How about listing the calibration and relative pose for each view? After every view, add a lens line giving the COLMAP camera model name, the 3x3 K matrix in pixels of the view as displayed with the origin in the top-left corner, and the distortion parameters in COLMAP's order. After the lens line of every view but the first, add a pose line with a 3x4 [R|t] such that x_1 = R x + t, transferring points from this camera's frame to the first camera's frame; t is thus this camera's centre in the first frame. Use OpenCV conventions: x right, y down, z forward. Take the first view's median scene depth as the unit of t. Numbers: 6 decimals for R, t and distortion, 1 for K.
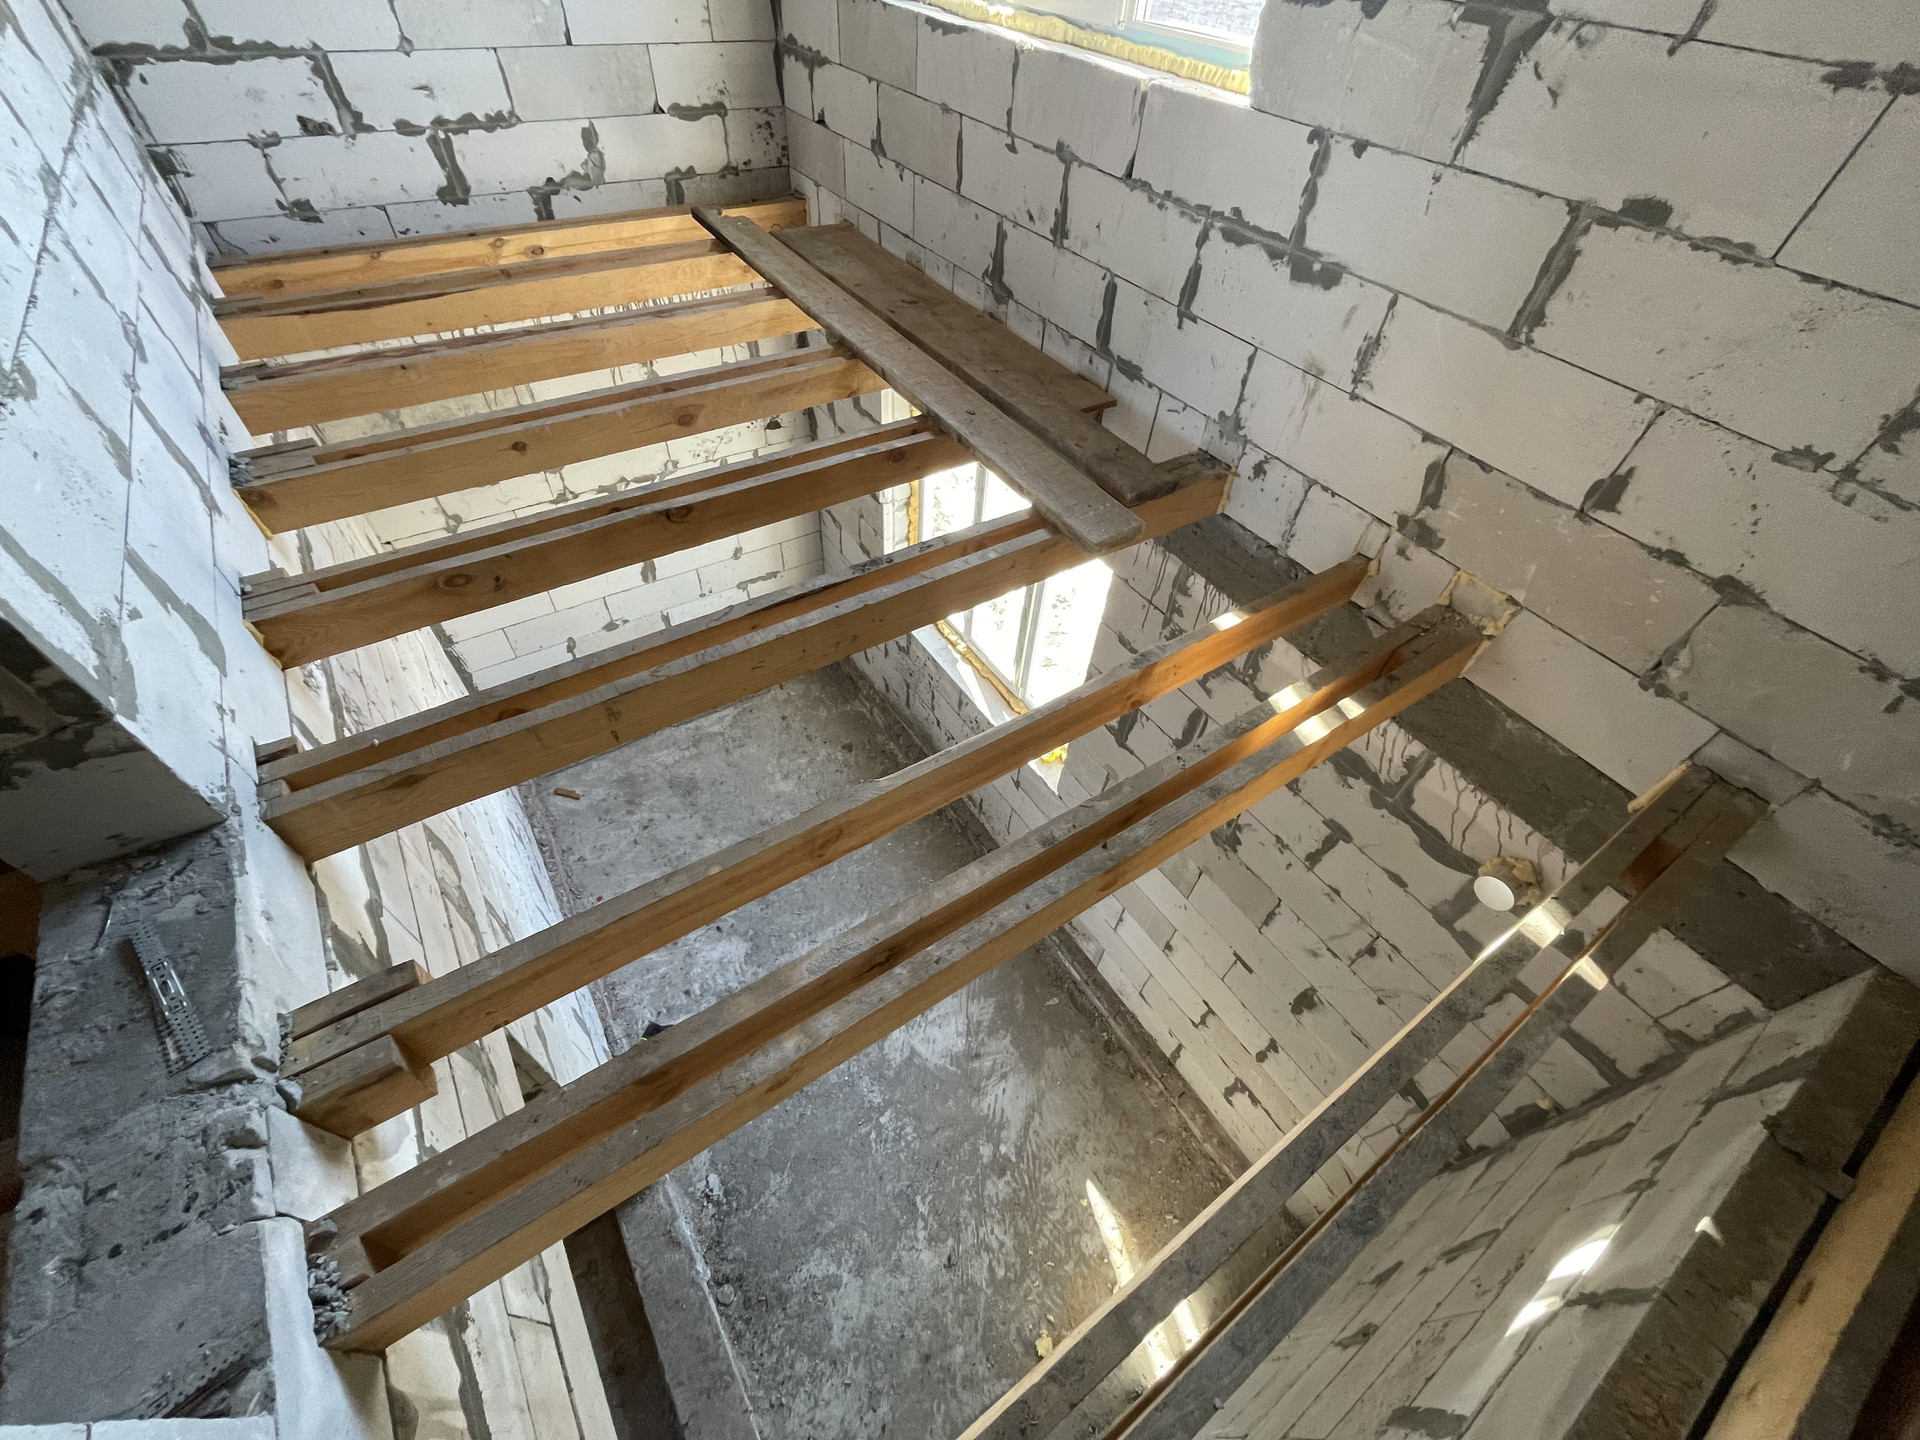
lens RADIAL K [[777.0, 0, 964.1], [0, 777.0, 716.6], [0, 0, 1]] dist [-0.004216, 0.000267]
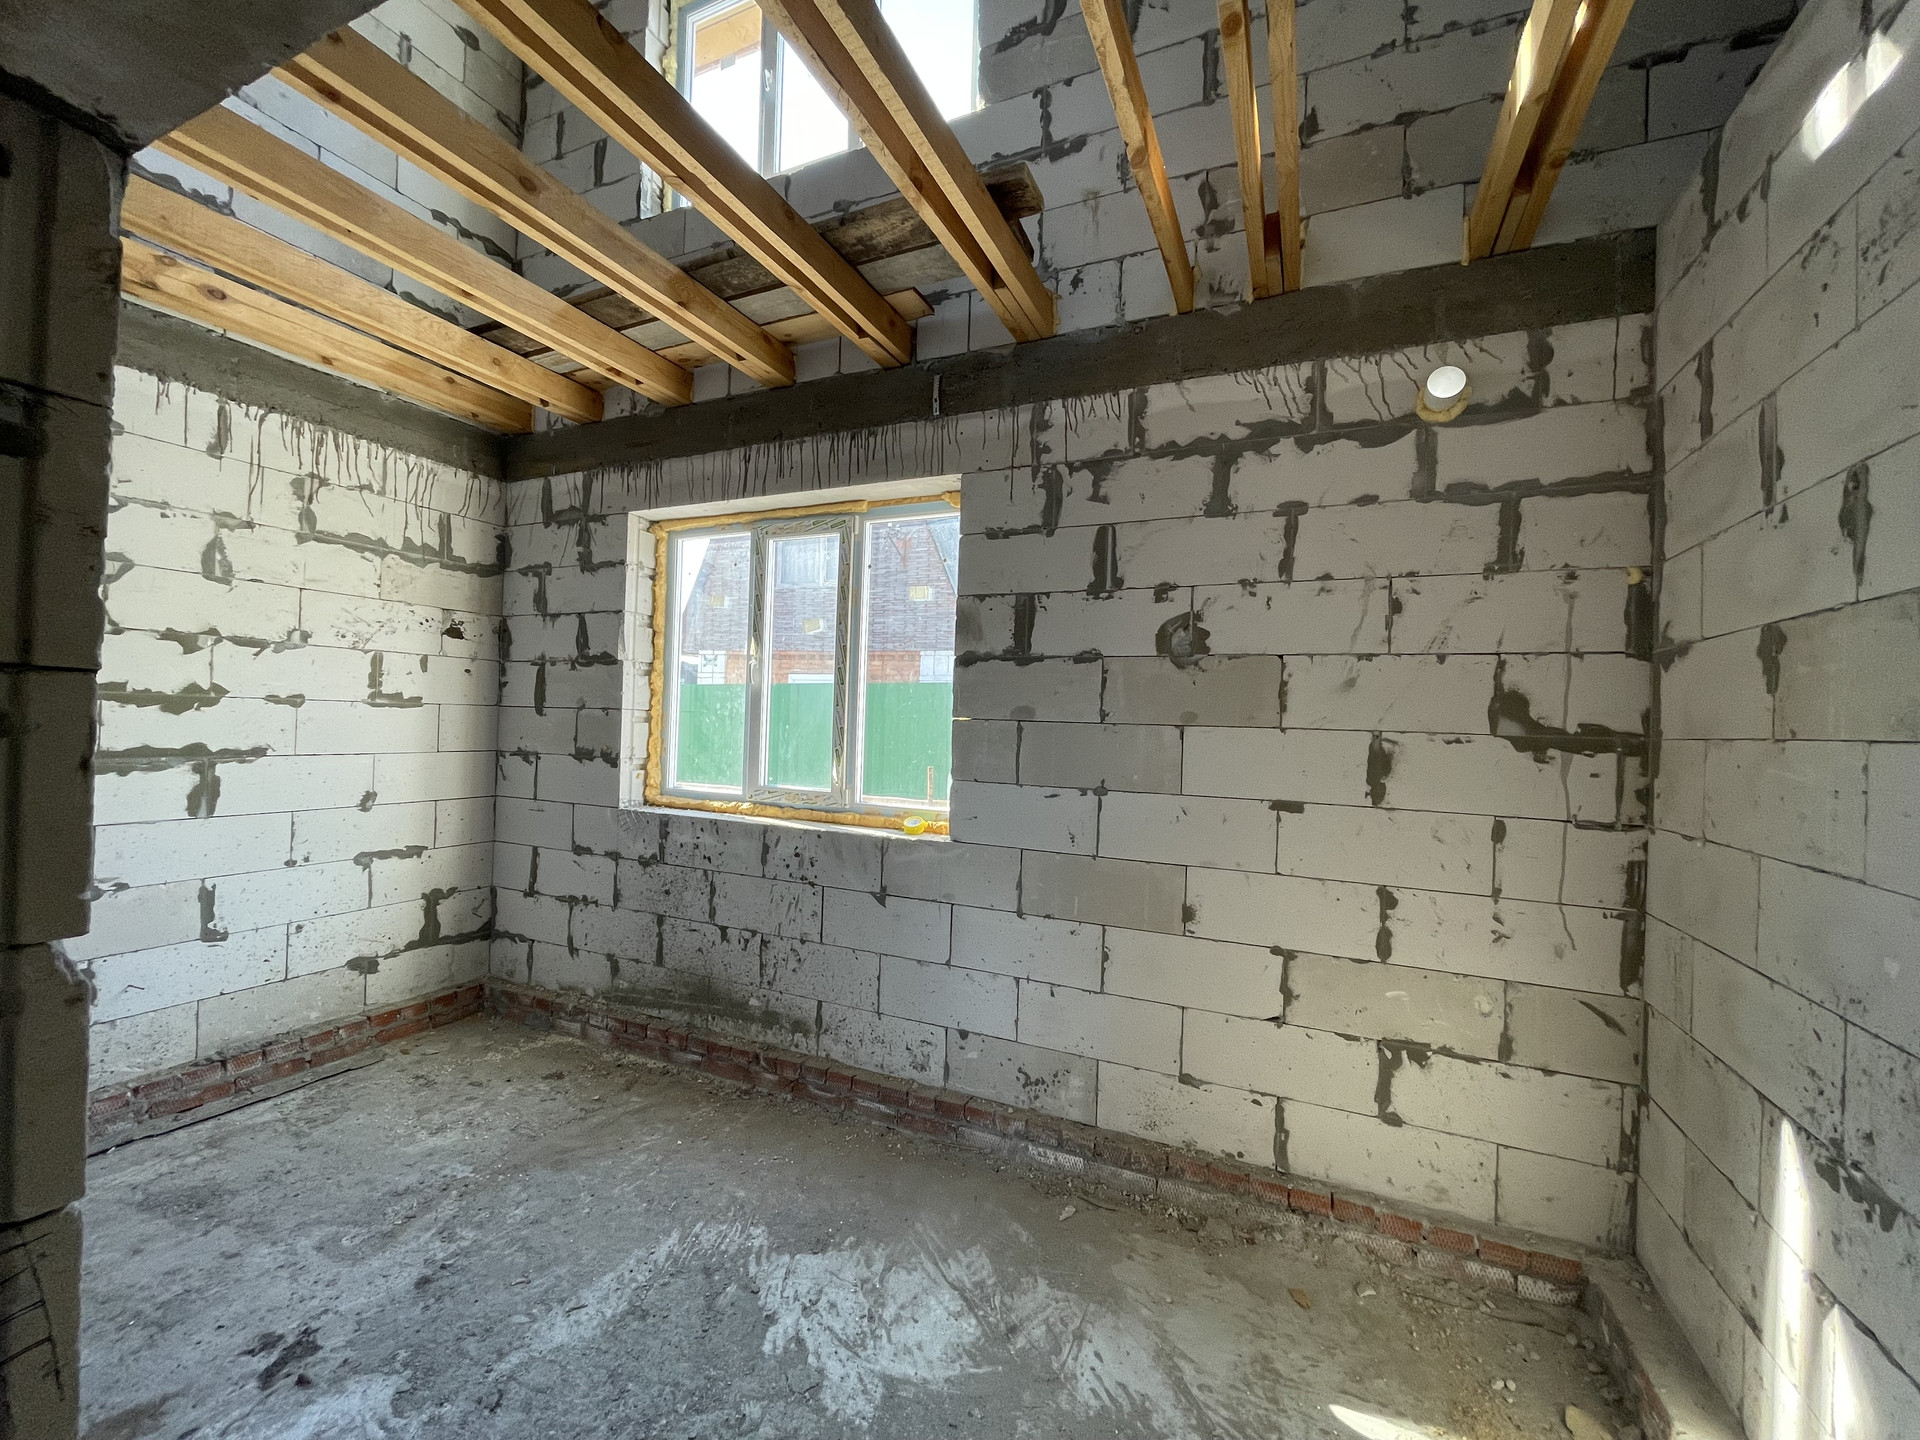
lens RADIAL K [[777.0, 0, 963.0], [0, 777.0, 717.2], [0, 0, 1]] dist [-0.004216, 0.000267]
pose [[0.850577, -0.031298, 0.524919, -0.462211], [0.404869, 0.675974, -0.615743, 0.863957], [-0.335560, 0.736260, 0.587640, 0.836416]]
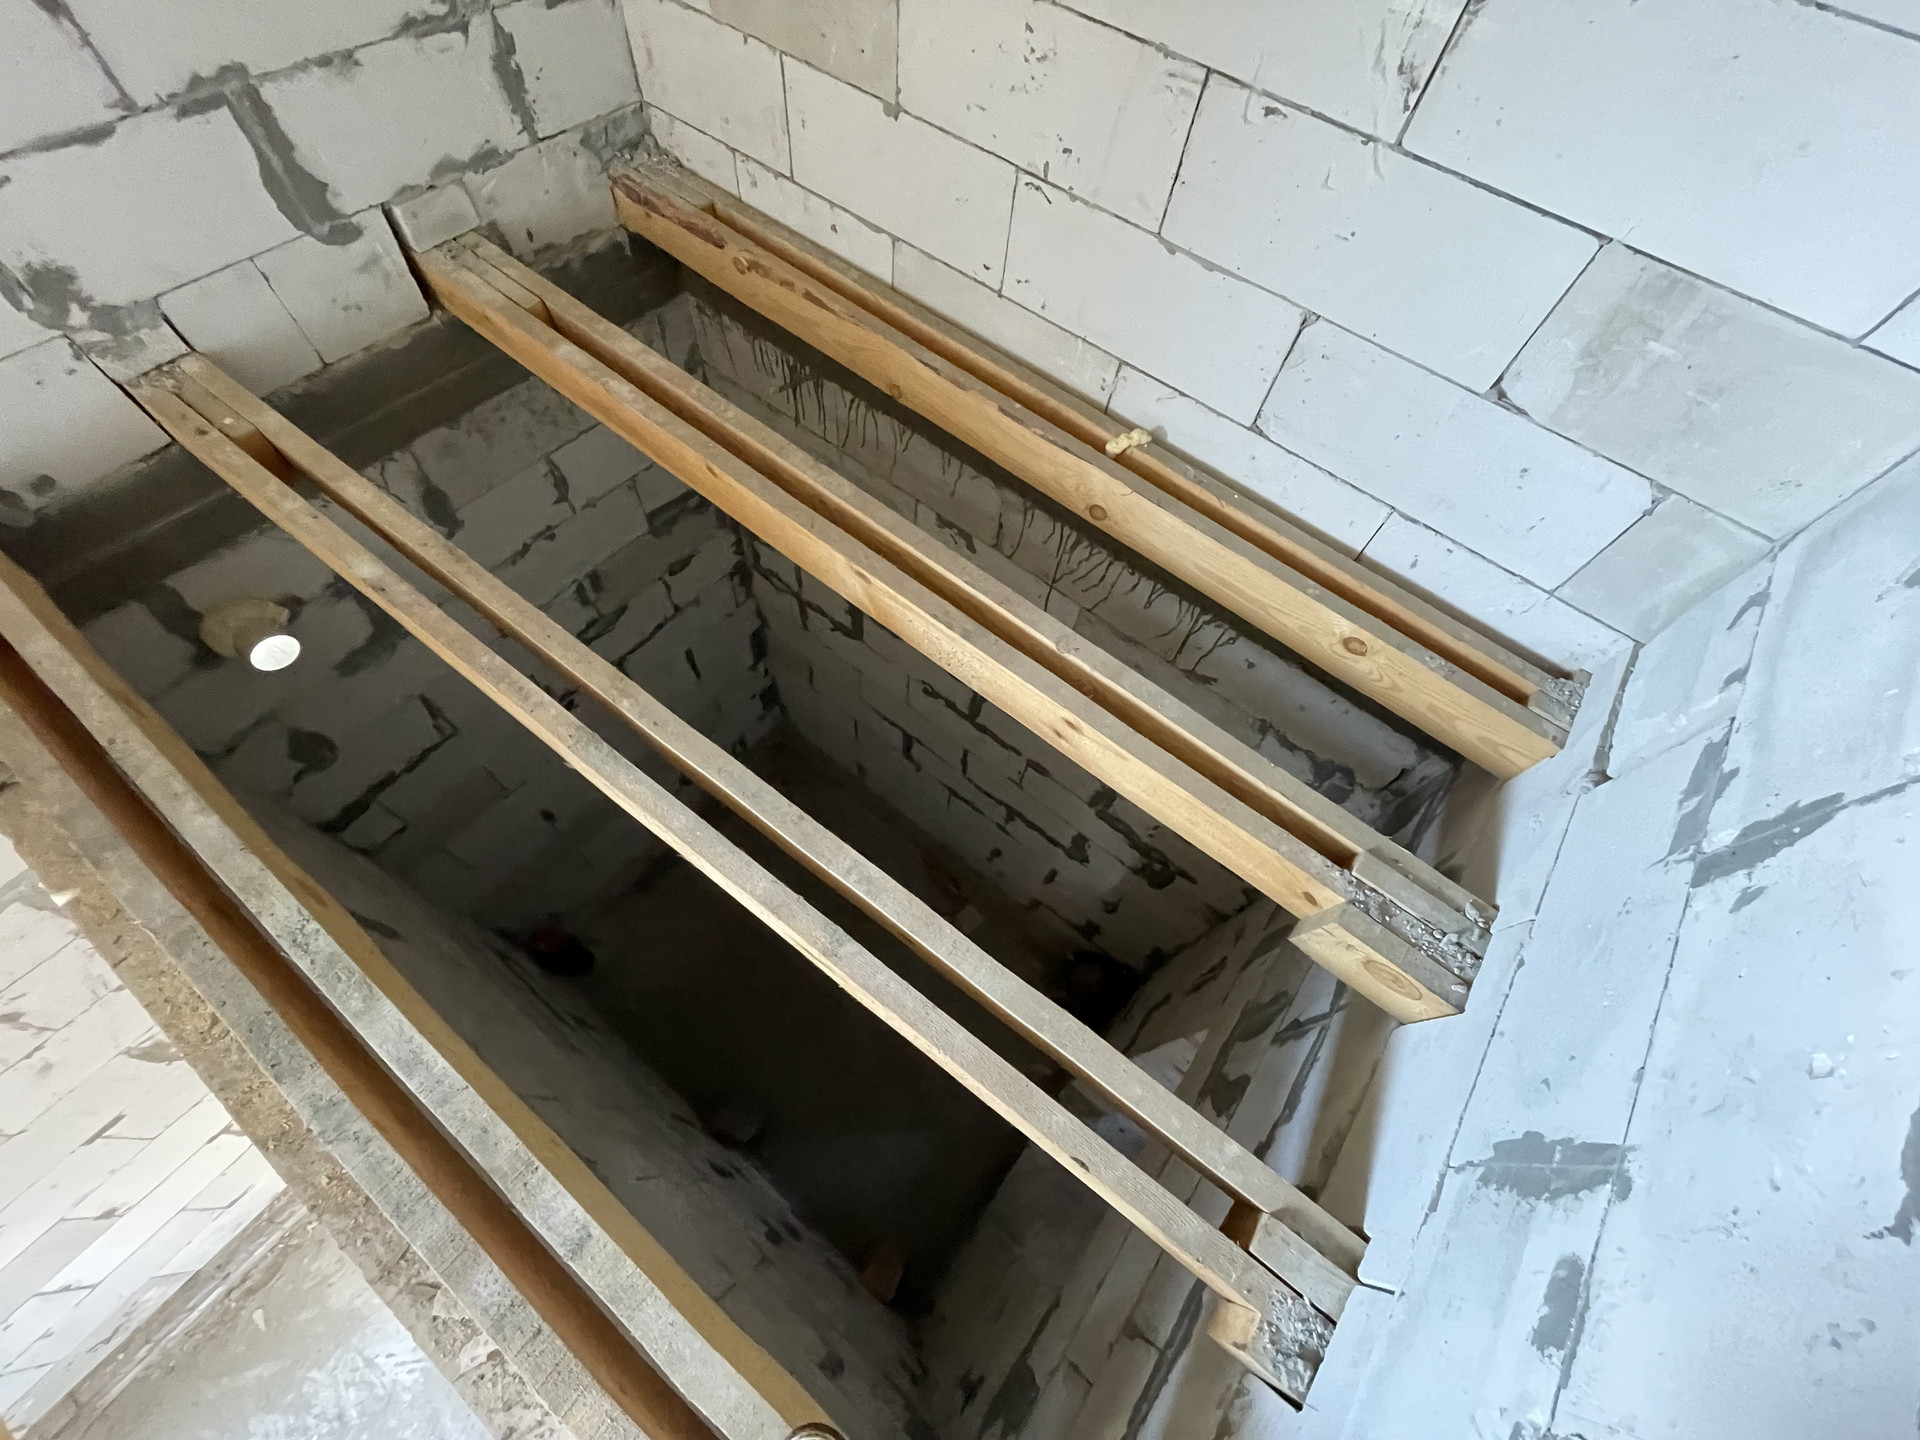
lens RADIAL K [[777.0, 0, 961.5], [0, 777.0, 720.6], [0, 0, 1]] dist [-0.004216, 0.000267]
pose [[-0.313557, -0.867981, 0.385086, 0.228911], [0.627073, 0.115258, 0.770386, 0.311345], [-0.713064, 0.483037, 0.508148, -0.196269]]
